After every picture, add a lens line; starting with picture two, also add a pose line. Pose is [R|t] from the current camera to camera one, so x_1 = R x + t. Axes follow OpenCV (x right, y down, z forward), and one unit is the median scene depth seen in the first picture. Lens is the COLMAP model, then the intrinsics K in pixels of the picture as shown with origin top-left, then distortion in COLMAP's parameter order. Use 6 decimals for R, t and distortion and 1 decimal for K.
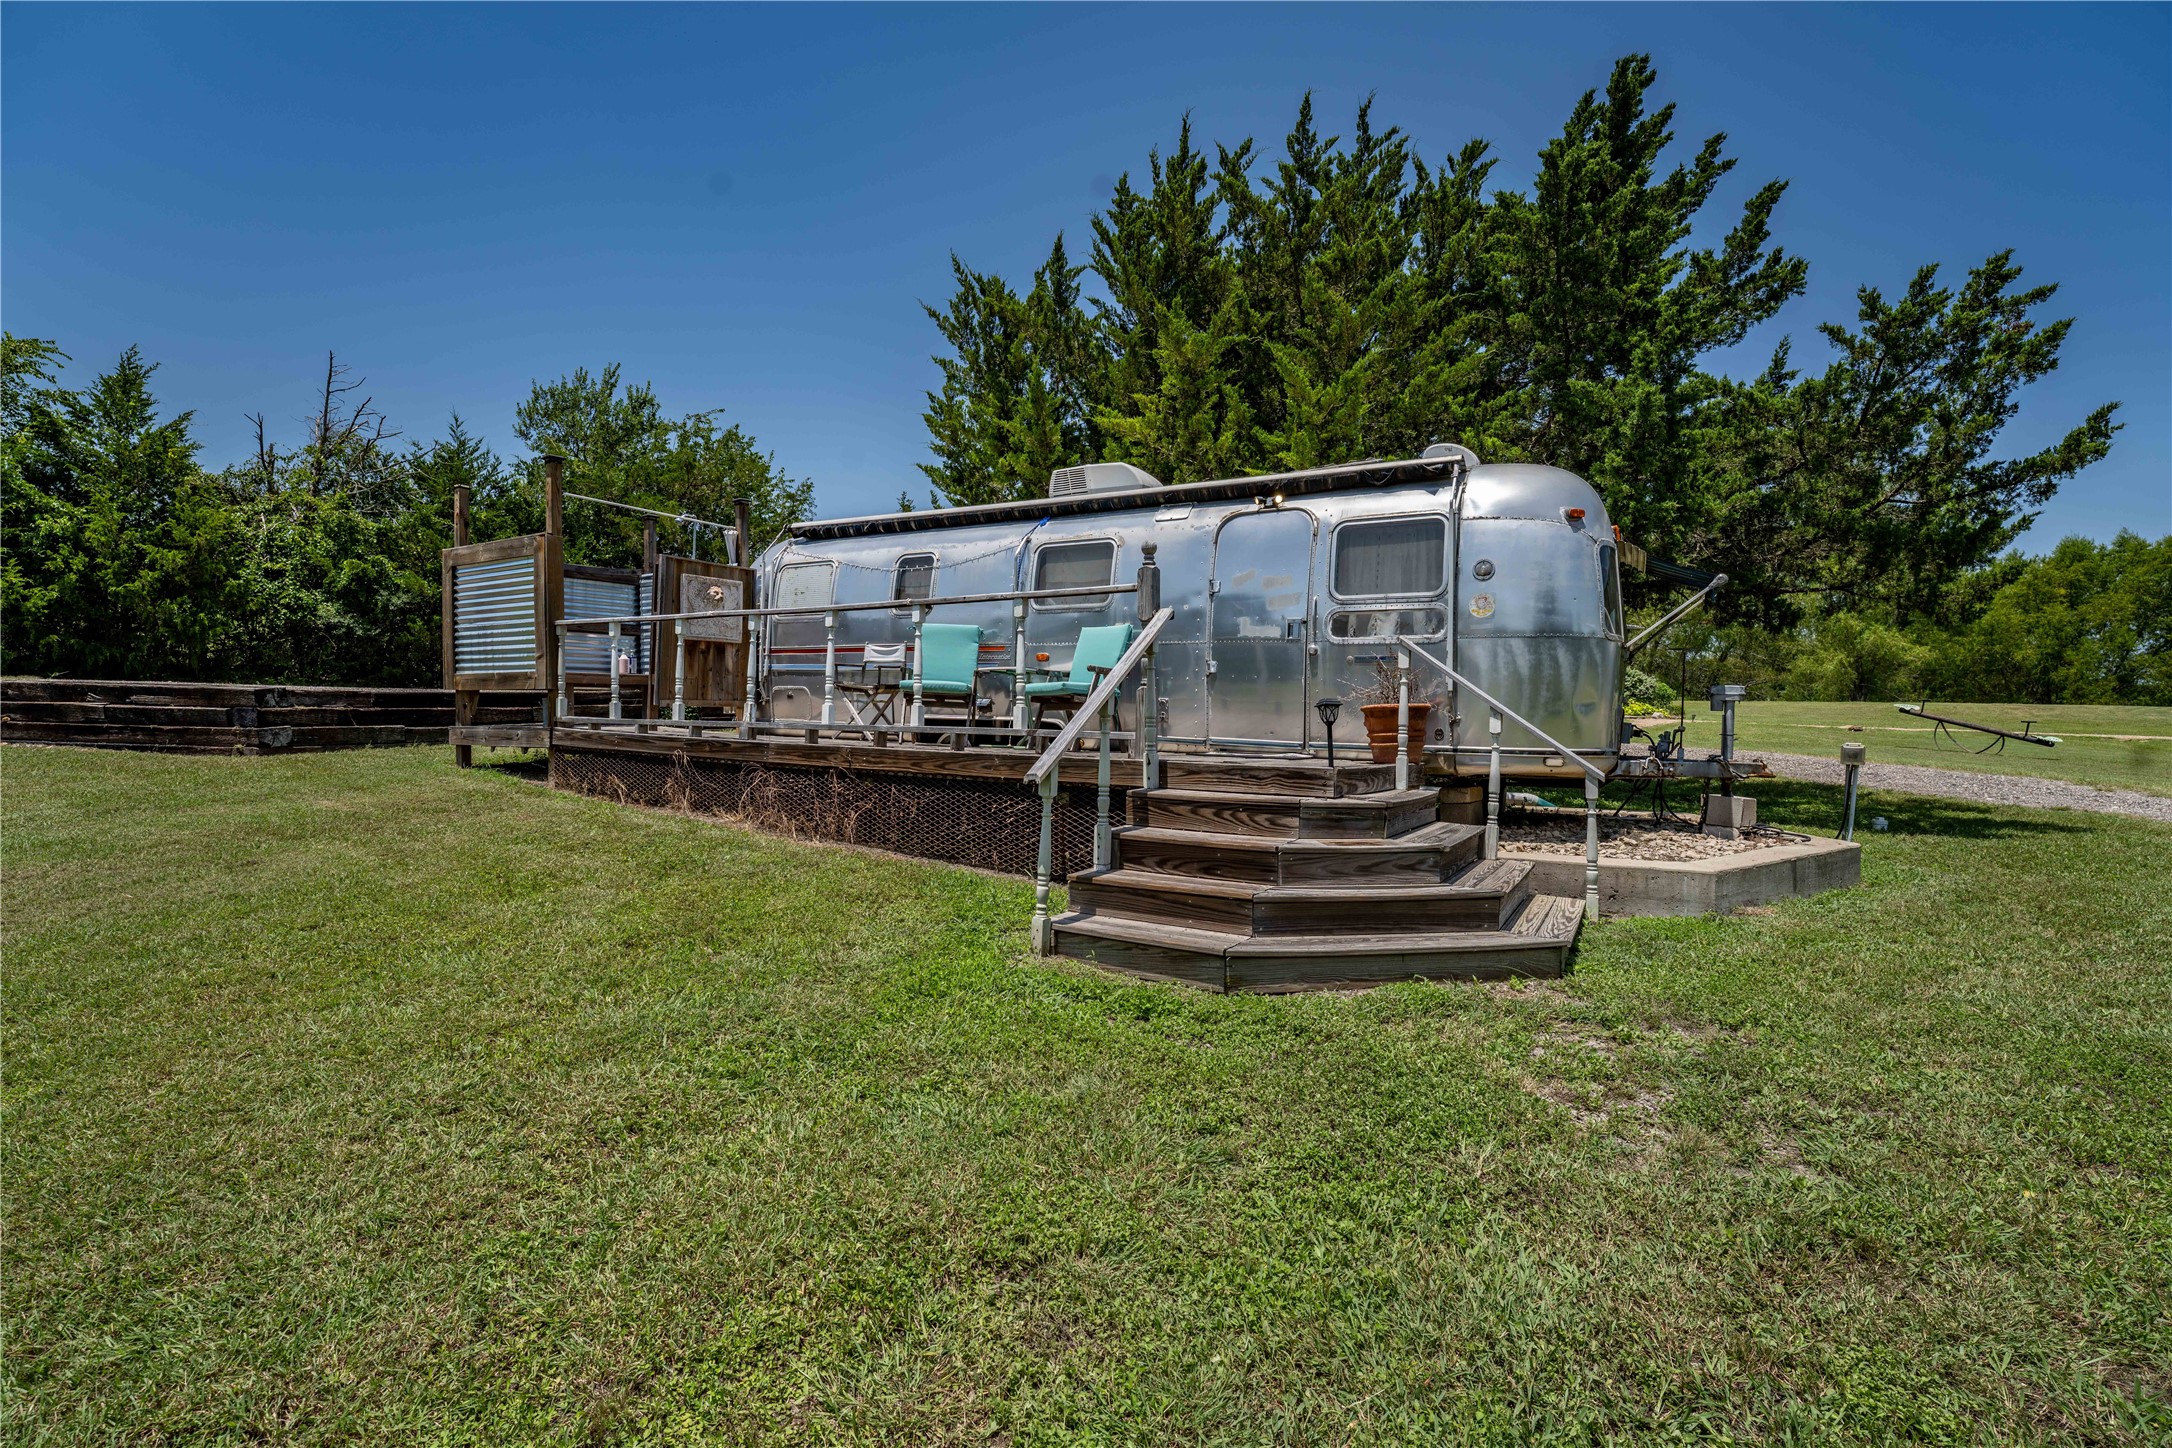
lens RADIAL K [[953.5, 0, 1086.0], [0, 953.5, 724.0], [0, 0, 1]] dist [-0.000024, -0.006905]
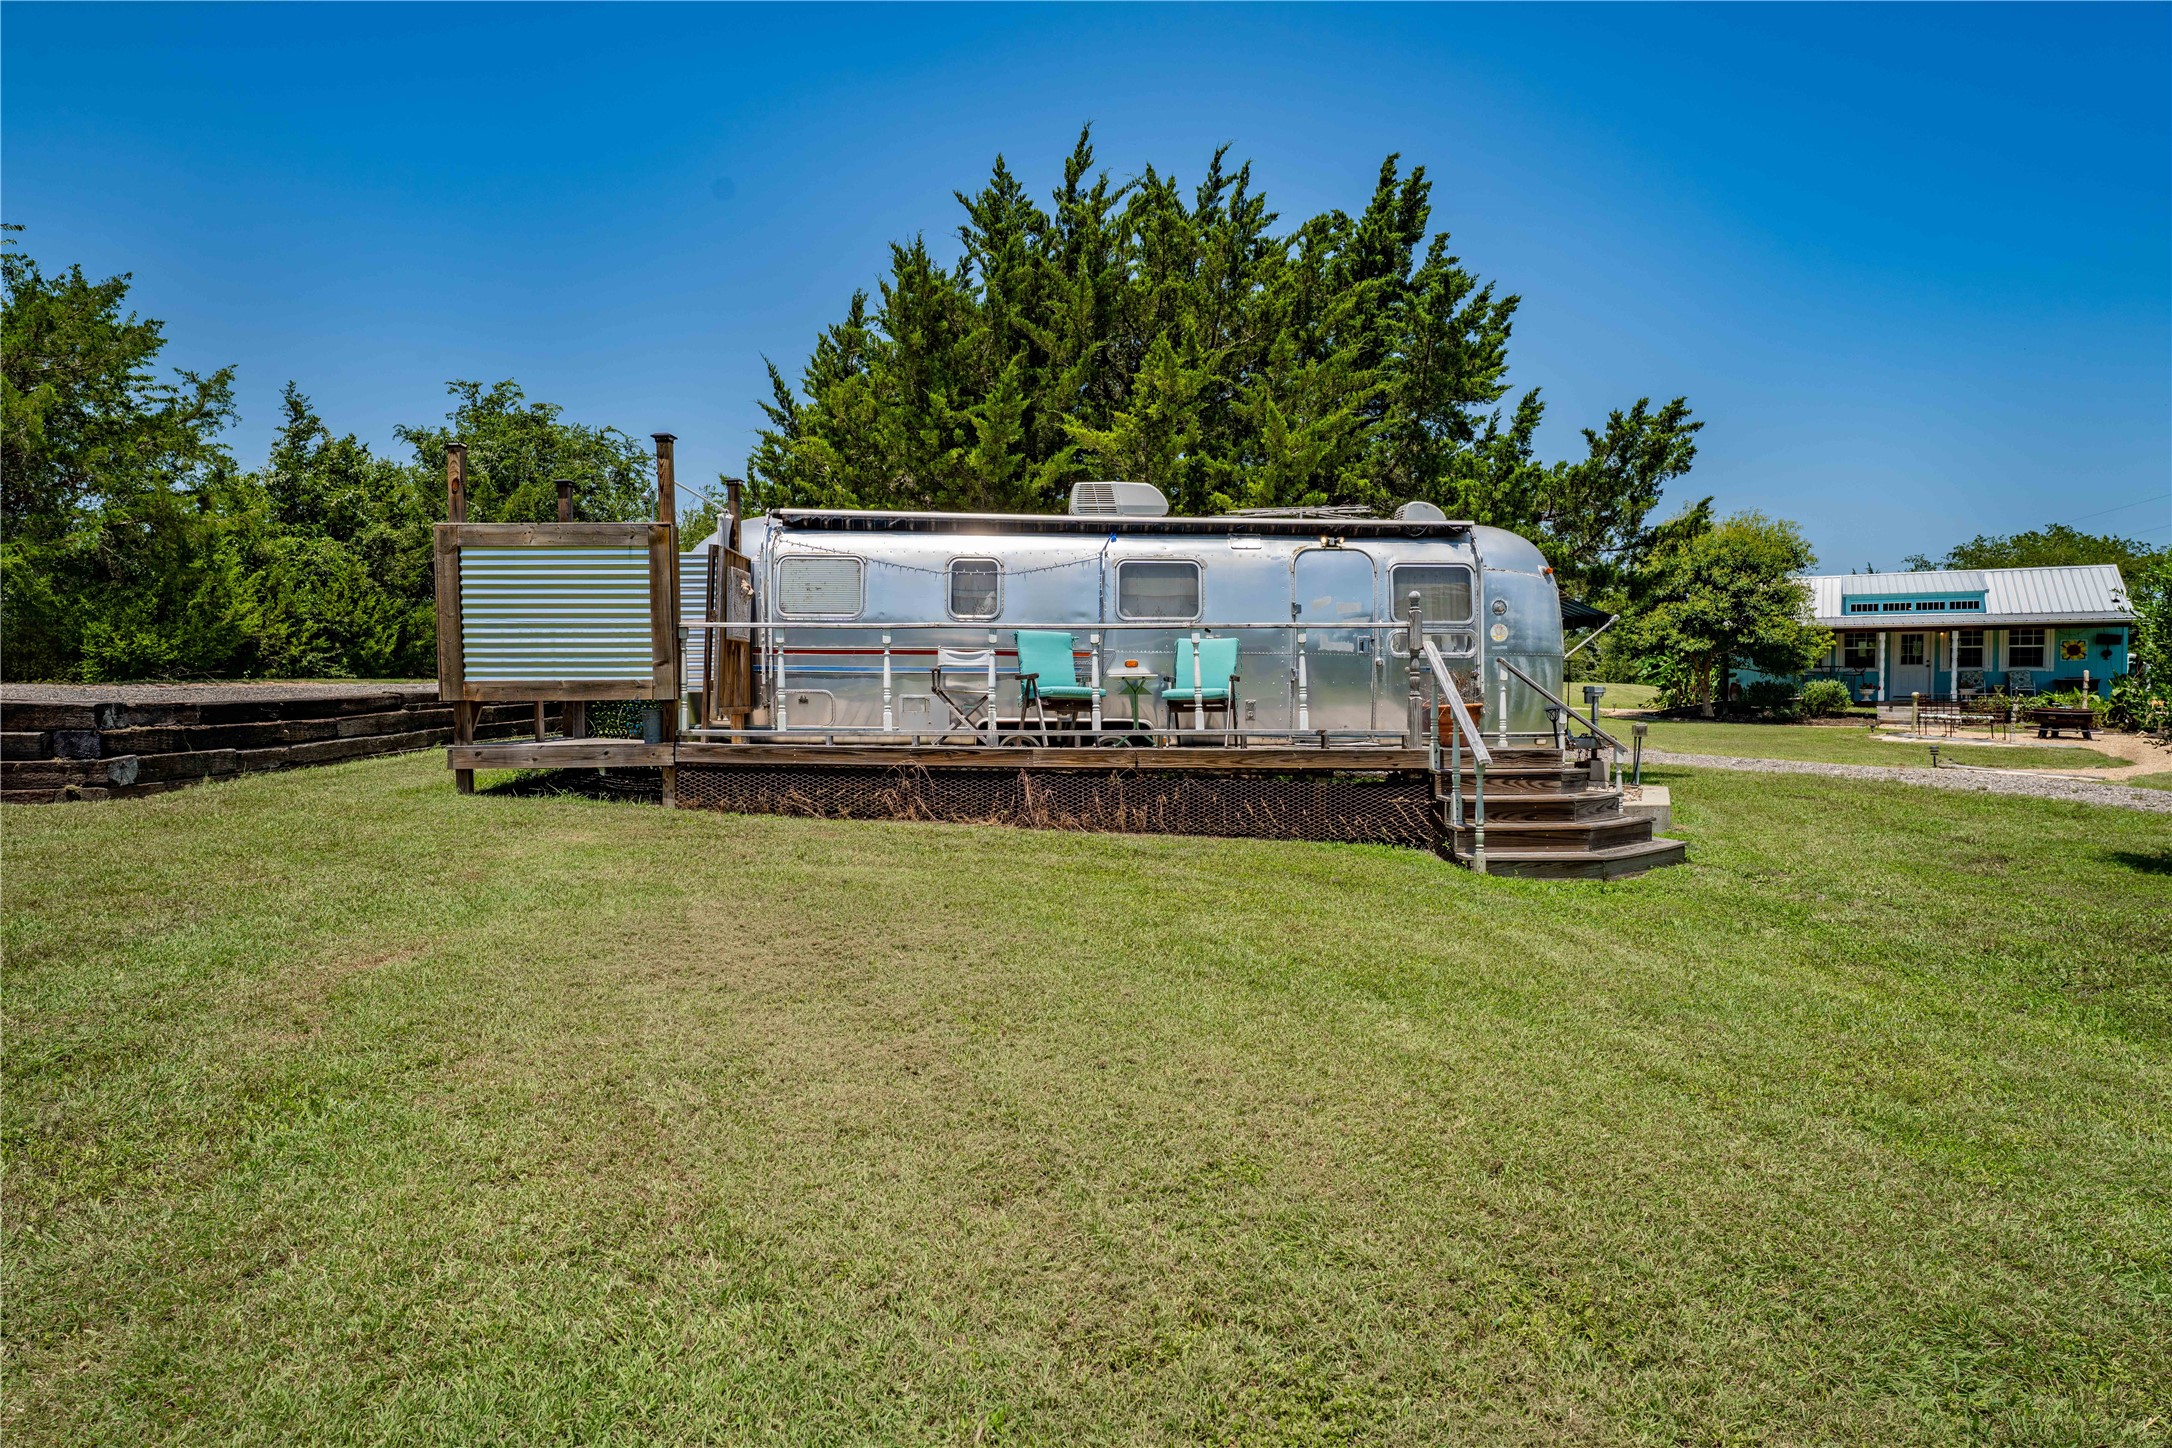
lens RADIAL K [[1212.8, 0, 1086.0], [0, 1212.8, 724.0], [0, 0, 1]] dist [0.032959, 0.000304]
pose [[0.851738, -0.027439, 0.523249, -0.853825], [0.019908, 0.999601, 0.020012, -0.029905], [-0.523590, -0.006628, 0.851945, -0.175229]]
